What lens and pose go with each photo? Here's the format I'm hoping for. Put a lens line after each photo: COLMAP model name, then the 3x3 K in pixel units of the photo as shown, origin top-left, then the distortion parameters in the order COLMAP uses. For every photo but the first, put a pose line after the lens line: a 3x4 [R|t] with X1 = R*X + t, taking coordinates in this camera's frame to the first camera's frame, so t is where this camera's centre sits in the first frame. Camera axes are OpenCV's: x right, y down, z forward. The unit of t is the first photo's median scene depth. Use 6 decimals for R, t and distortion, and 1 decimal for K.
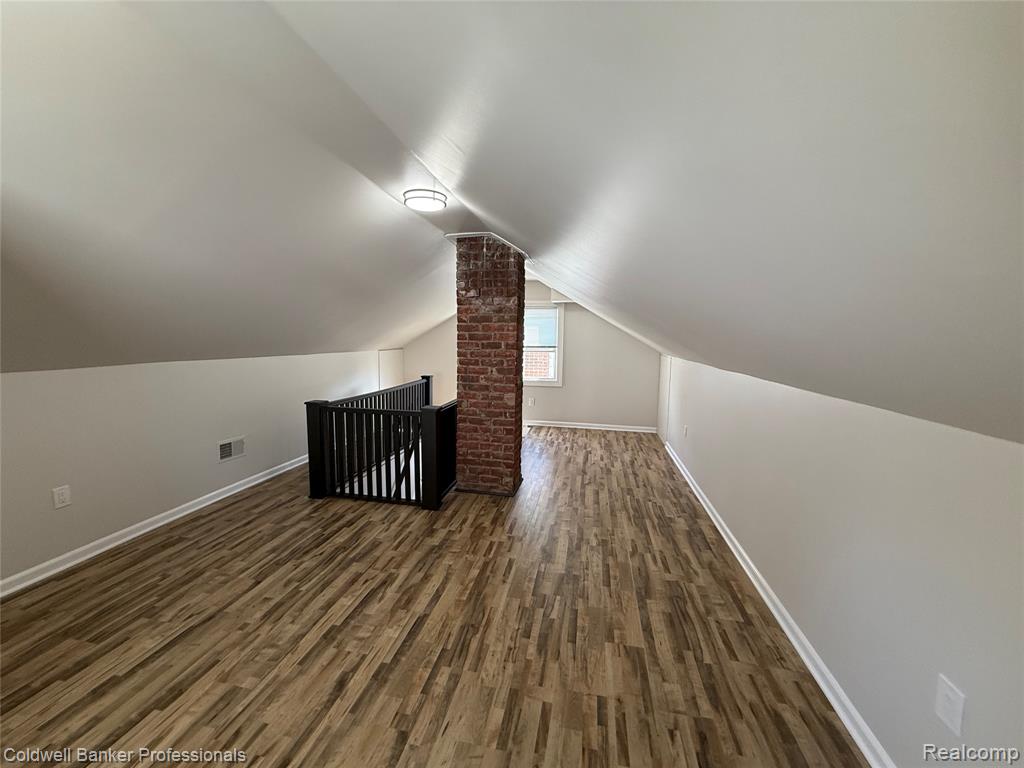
lens RADIAL K [[411.2, 0, 510.4], [0, 411.2, 382.6], [0, 0, 1]] dist [0.000150, 0.001102]
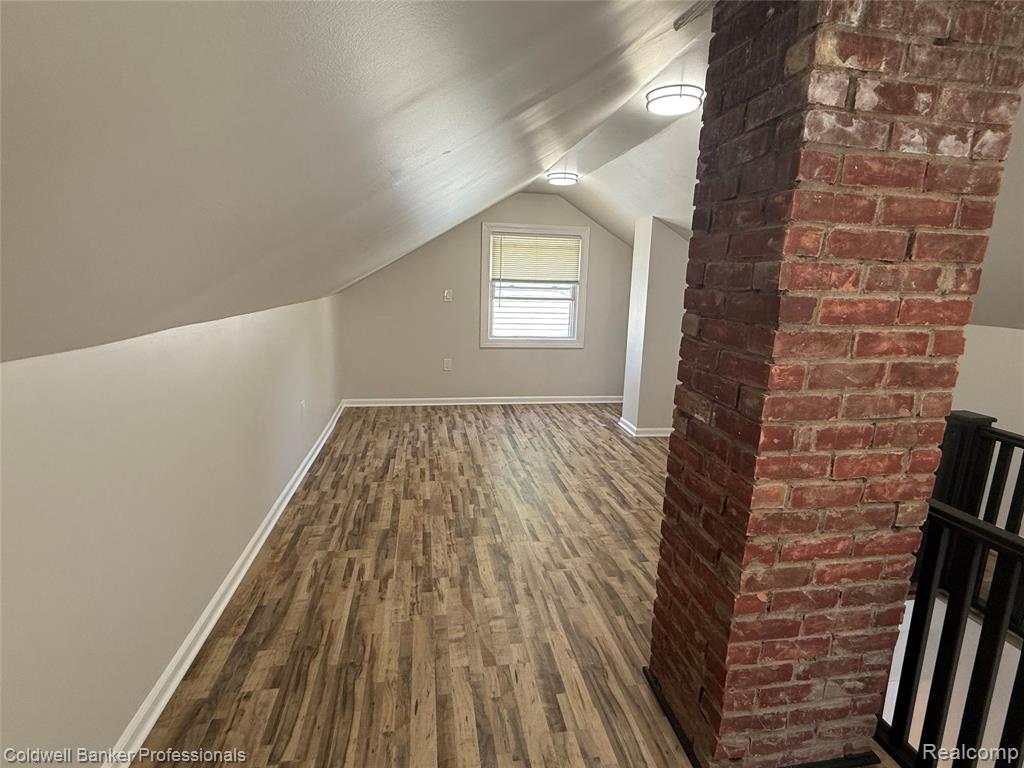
lens RADIAL K [[519.9, 0, 513.5], [0, 519.9, 382.2], [0, 0, 1]] dist [0.000727, 0.000065]
pose [[-0.933080, 0.030300, -0.358389, 0.408681], [-0.080622, 0.953468, 0.290514, -0.183765], [0.350515, 0.299967, -0.887220, 1.775836]]
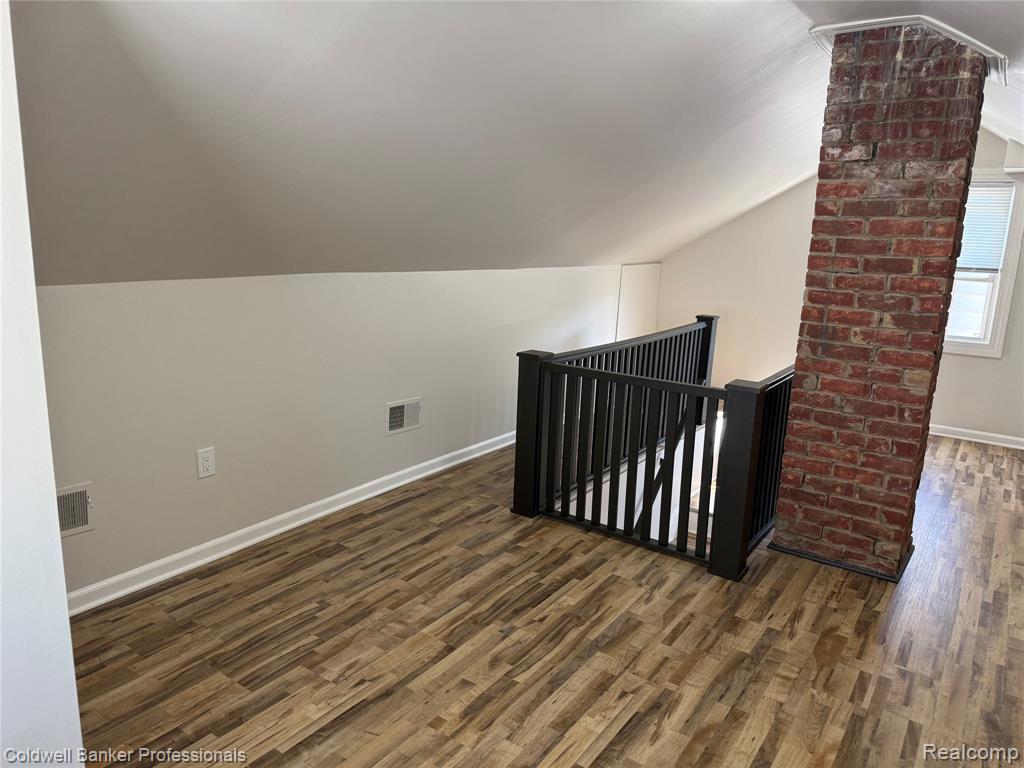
lens RADIAL K [[728.3, 0, 517.6], [0, 728.3, 386.4], [0, 0, 1]] dist [0.037534, -0.044637]
pose [[0.918690, 0.104703, -0.380848, -0.131971], [-0.070501, 0.992209, 0.102715, -0.012059], [0.388635, -0.067513, 0.918915, 0.066175]]
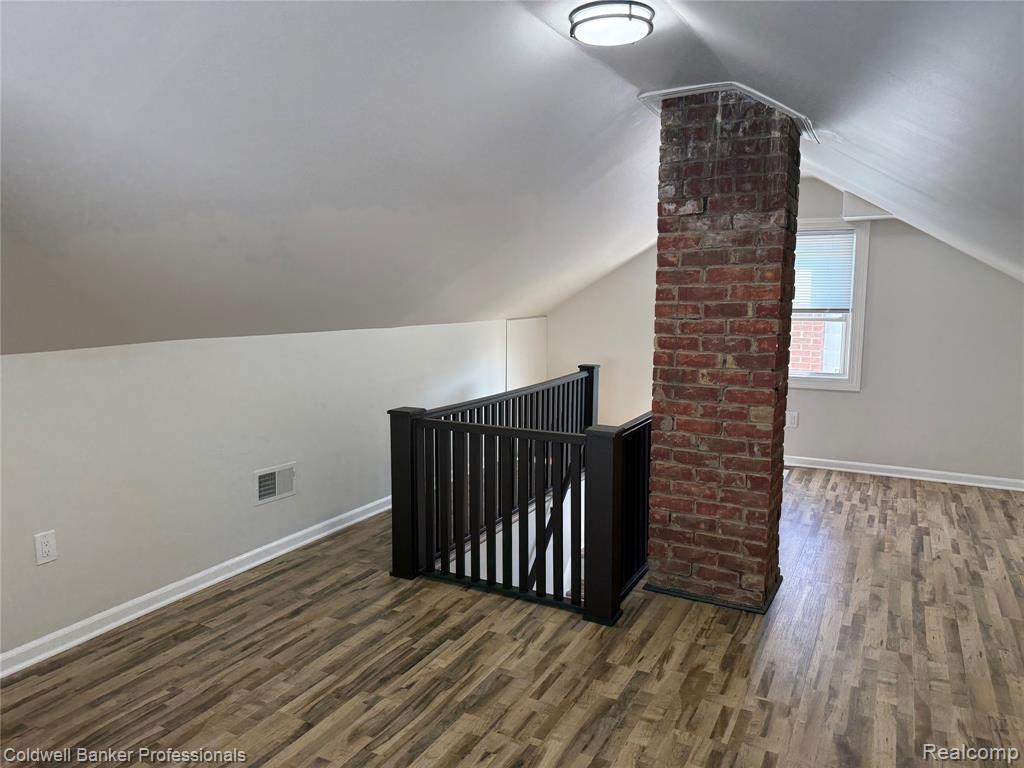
lens RADIAL K [[728.3, 0, 515.3], [0, 728.3, 385.5], [0, 0, 1]] dist [0.037534, -0.044637]
pose [[0.958424, 0.024711, -0.284277, -0.048595], [-0.020100, 0.999615, 0.019127, -0.013363], [0.284641, -0.012618, 0.958551, 0.091670]]
